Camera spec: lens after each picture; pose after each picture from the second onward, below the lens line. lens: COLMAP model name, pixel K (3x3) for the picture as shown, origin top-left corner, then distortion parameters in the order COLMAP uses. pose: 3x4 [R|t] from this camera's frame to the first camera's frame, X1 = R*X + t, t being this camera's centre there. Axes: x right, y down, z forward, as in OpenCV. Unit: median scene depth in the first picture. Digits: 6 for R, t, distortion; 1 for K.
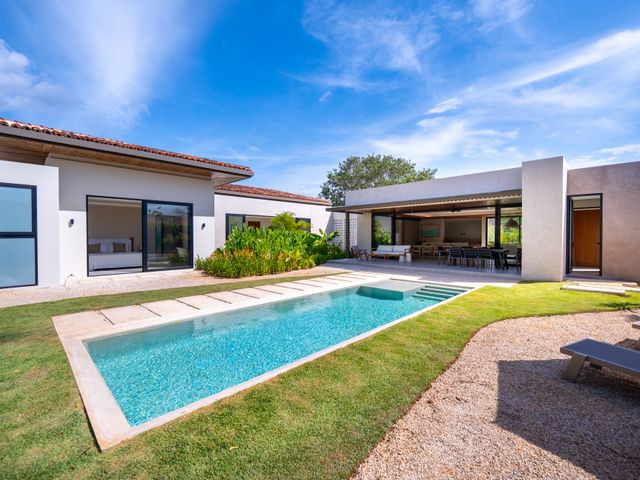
lens RADIAL K [[289.9, 0, 319.8], [0, 289.9, 239.5], [0, 0, 1]] dist [0.001312, -0.002027]
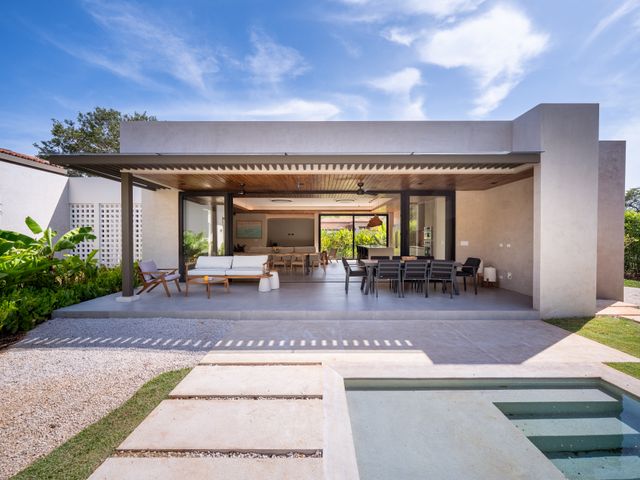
lens RADIAL K [[289.9, 0, 318.0], [0, 289.9, 237.4], [0, 0, 1]] dist [0.001312, -0.002027]
pose [[0.716443, -0.001337, 0.697645, 0.006788], [0.006597, 0.999966, -0.004859, -0.007696], [-0.697615, 0.008083, 0.716427, 0.475151]]
